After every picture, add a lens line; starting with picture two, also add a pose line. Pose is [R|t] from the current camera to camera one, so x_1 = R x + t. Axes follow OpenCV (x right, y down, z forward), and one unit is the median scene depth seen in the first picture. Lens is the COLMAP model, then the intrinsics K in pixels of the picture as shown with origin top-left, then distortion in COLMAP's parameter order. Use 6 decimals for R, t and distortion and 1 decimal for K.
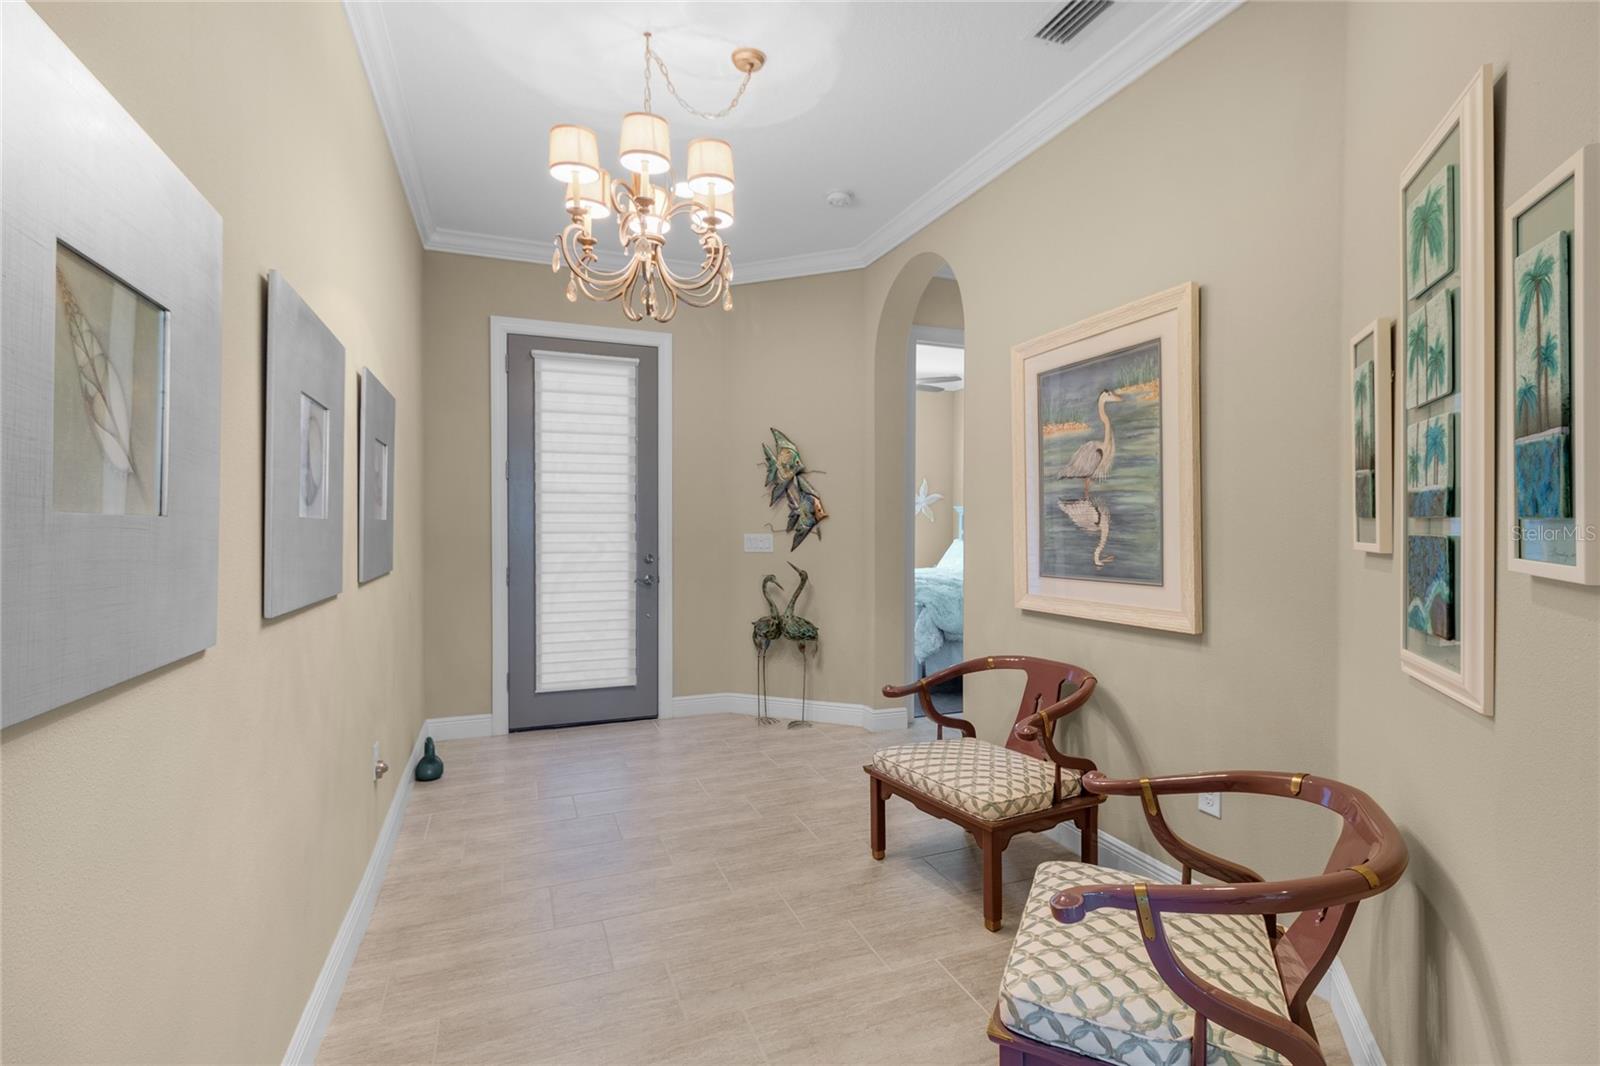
lens RADIAL K [[738.8, 0, 800.0], [0, 738.8, 524.1], [0, 0, 1]] dist [-0.000859, 0.000257]
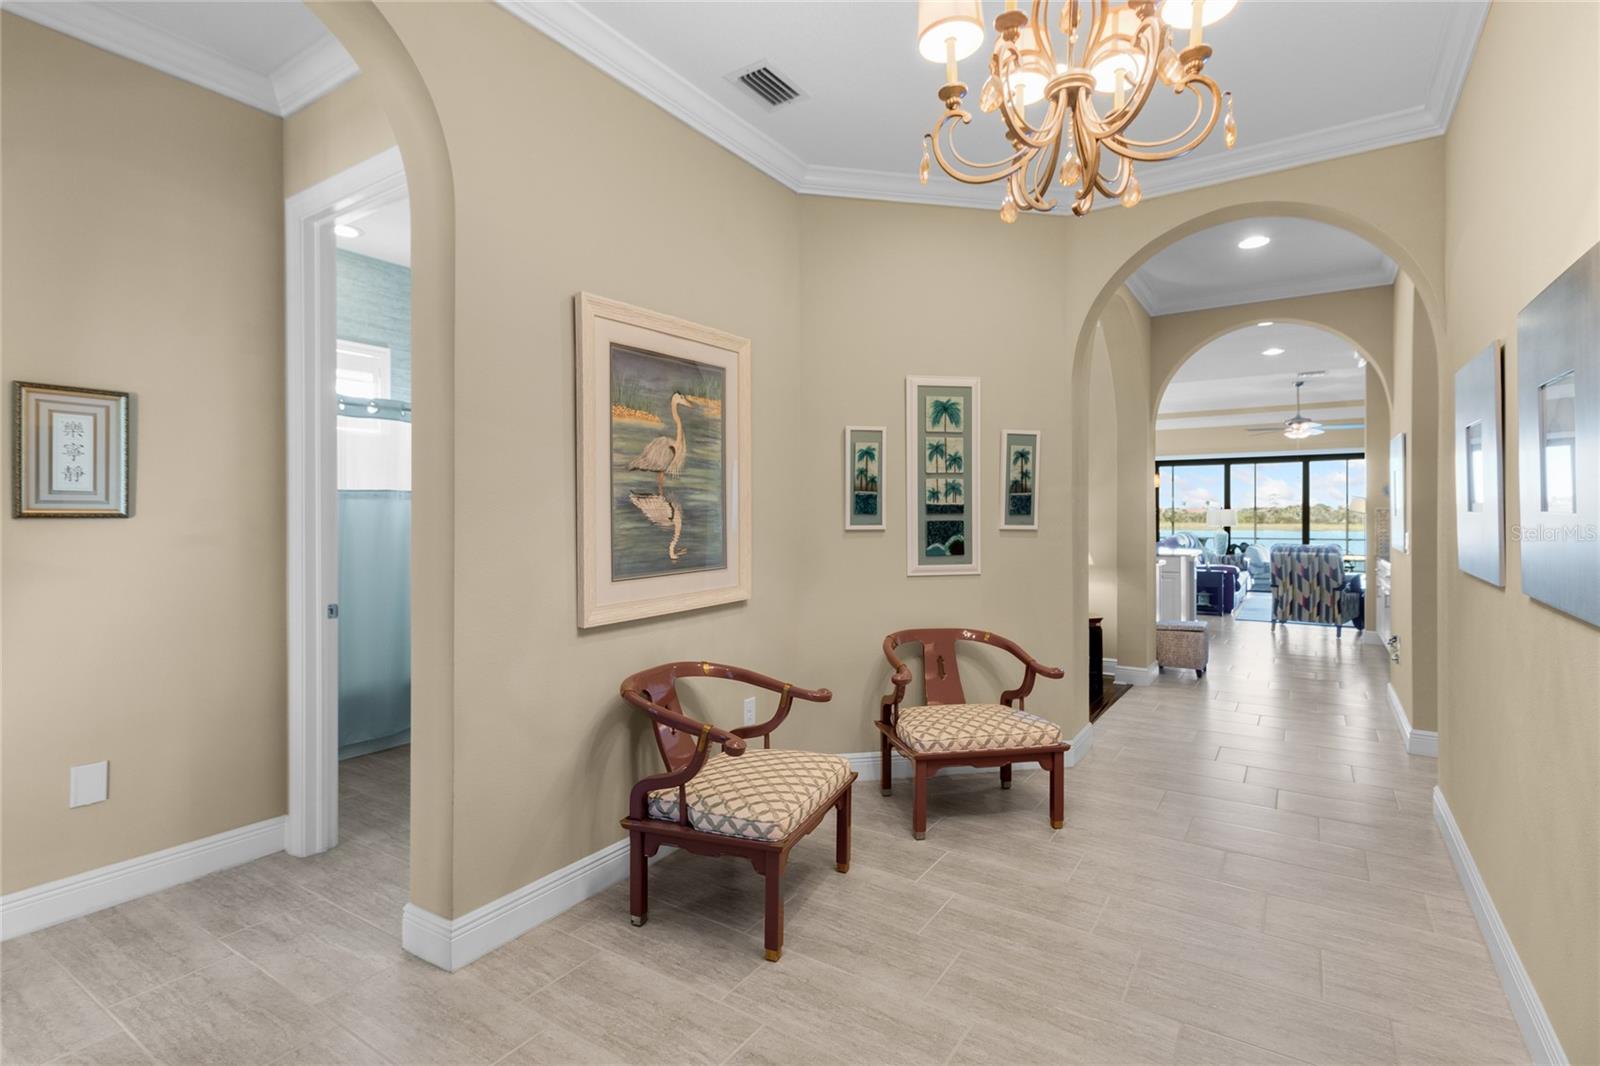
lens RADIAL K [[738.8, 0, 821.3], [0, 738.8, 511.3], [0, 0, 1]] dist [-0.000859, 0.000257]
pose [[-0.575316, 0.004823, 0.817917, -0.562988], [0.005782, 0.999982, -0.001830, -0.007869], [-0.817911, 0.003677, -0.575334, 1.434876]]
